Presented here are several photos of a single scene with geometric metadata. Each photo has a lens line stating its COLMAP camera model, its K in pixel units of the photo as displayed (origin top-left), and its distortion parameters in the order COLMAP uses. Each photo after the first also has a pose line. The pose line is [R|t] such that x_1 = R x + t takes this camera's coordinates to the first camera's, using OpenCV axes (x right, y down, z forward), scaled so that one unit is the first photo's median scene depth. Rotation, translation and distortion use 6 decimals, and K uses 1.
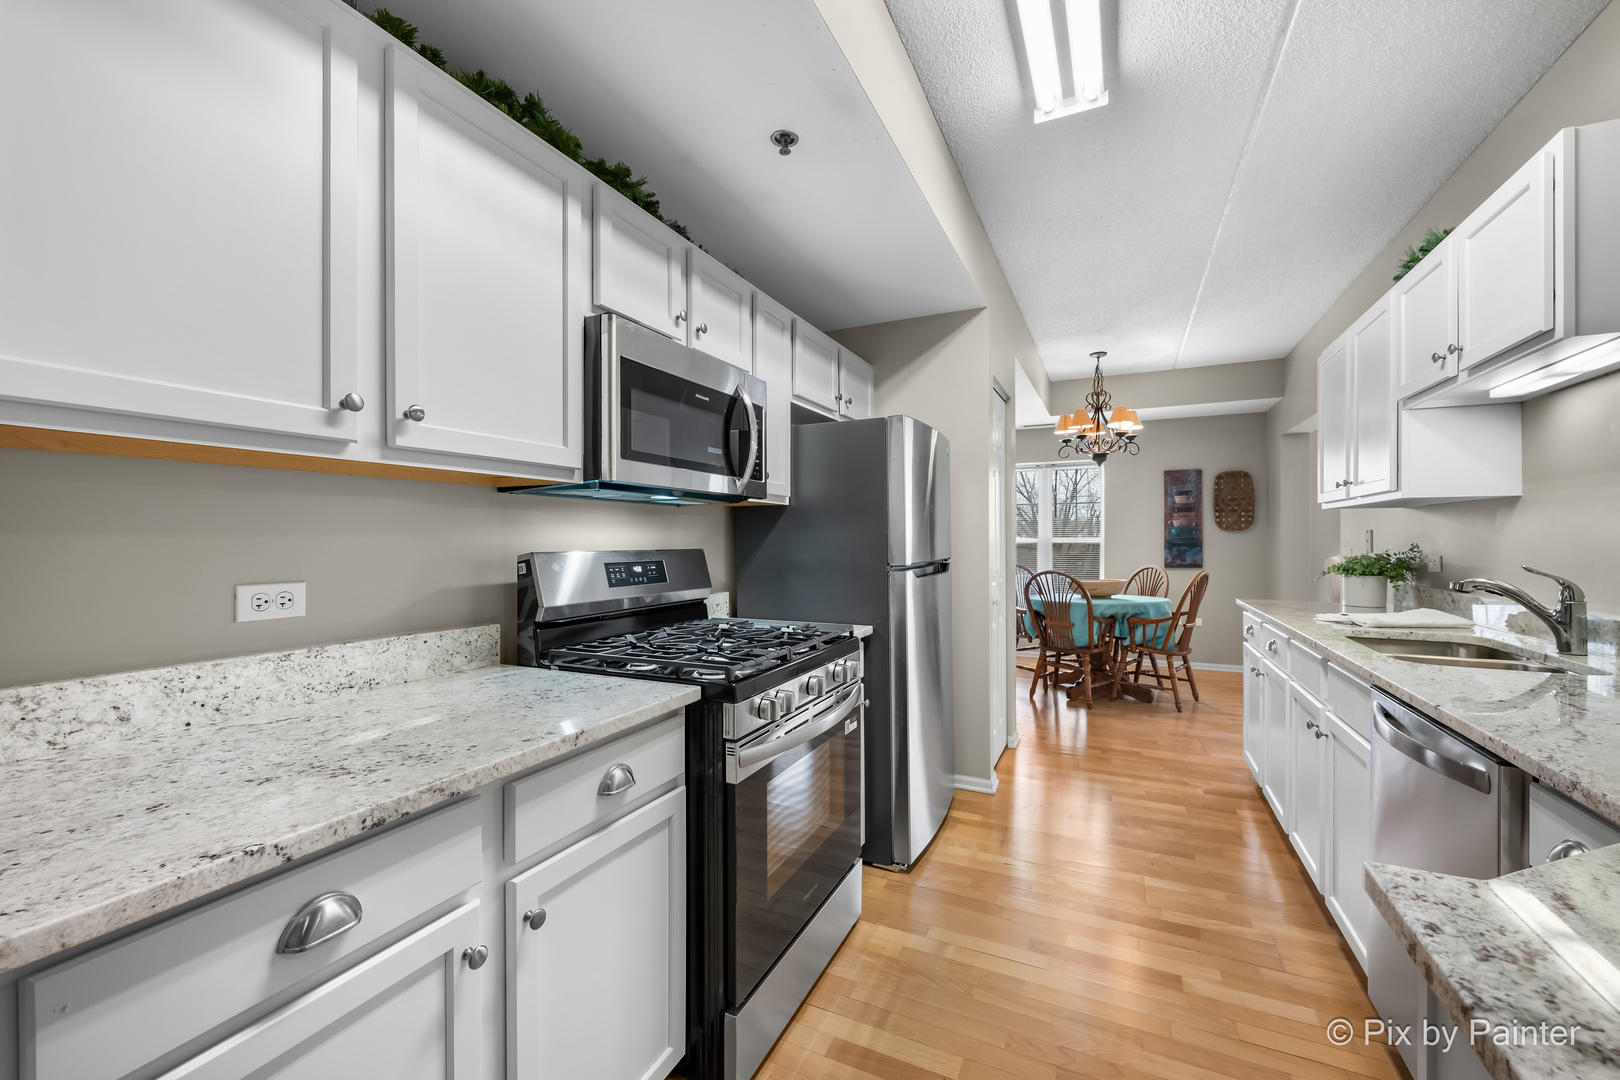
lens RADIAL K [[660.0, 0, 804.5], [0, 660.0, 539.7], [0, 0, 1]] dist [-0.002909, -0.000224]
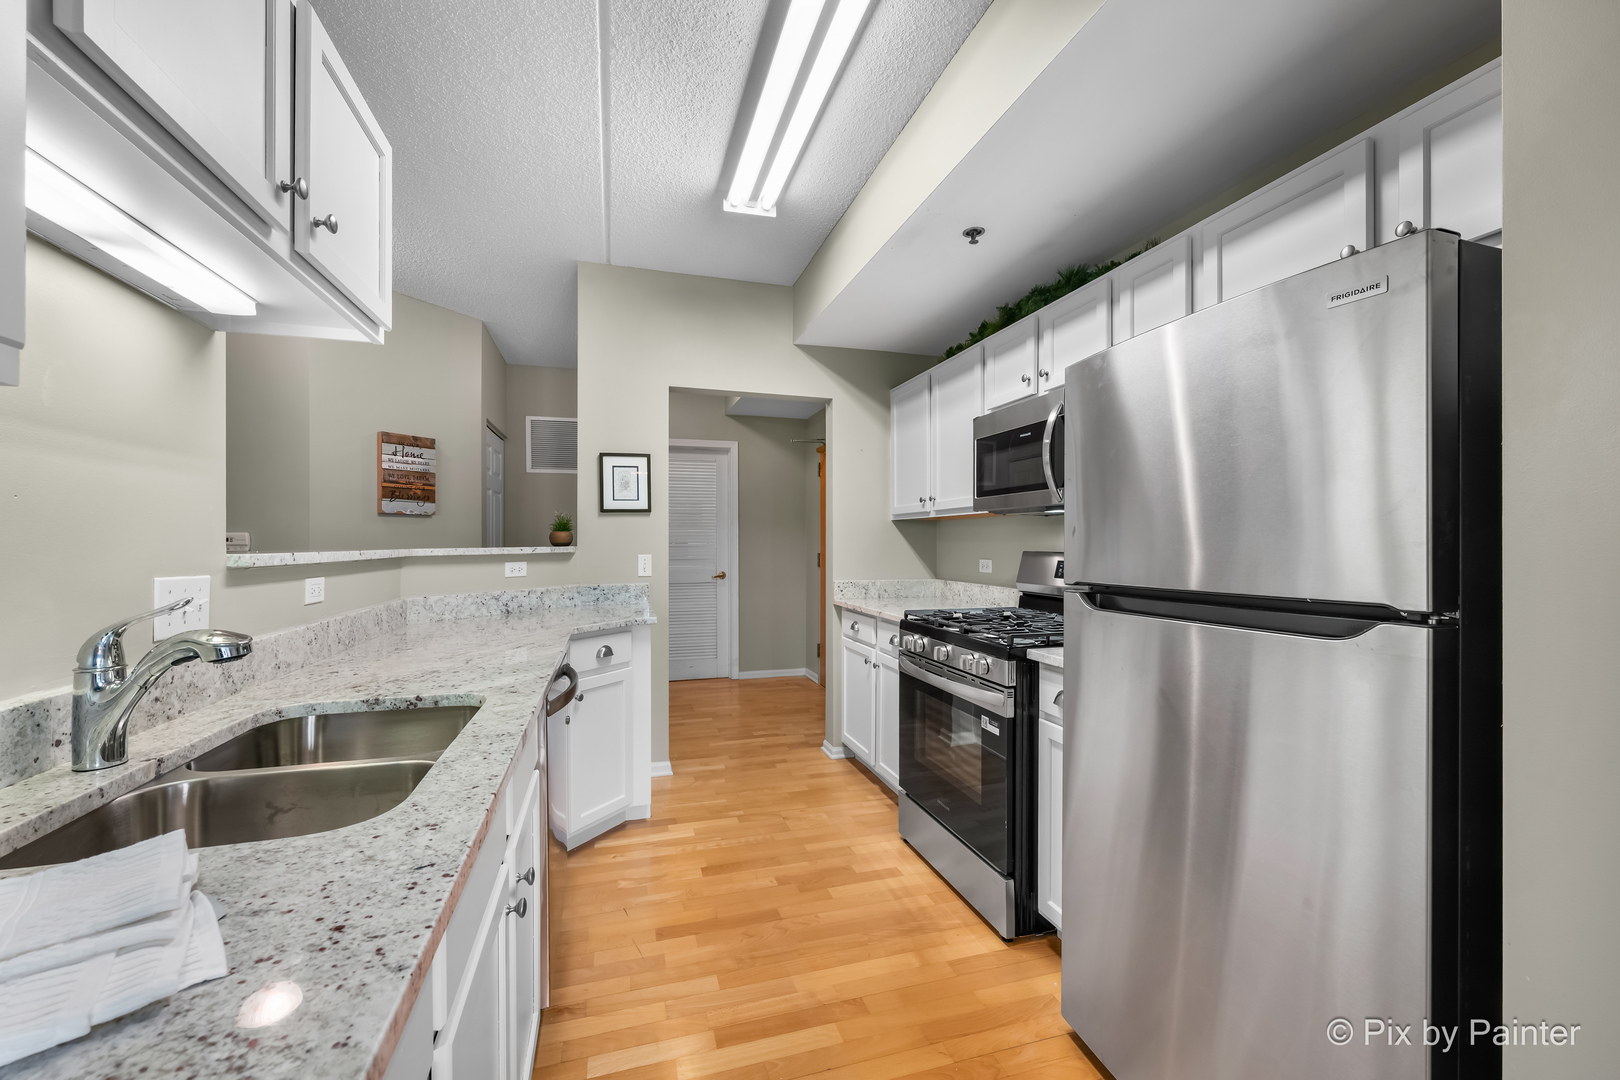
lens RADIAL K [[660.0, 0, 811.9], [0, 660.0, 542.7], [0, 0, 1]] dist [-0.002909, -0.000224]
pose [[-0.741239, 0.000634, -0.671241, 0.558373], [0.001071, 0.999999, -0.000239, -0.000763], [0.671241, -0.000896, -0.741239, 0.910584]]
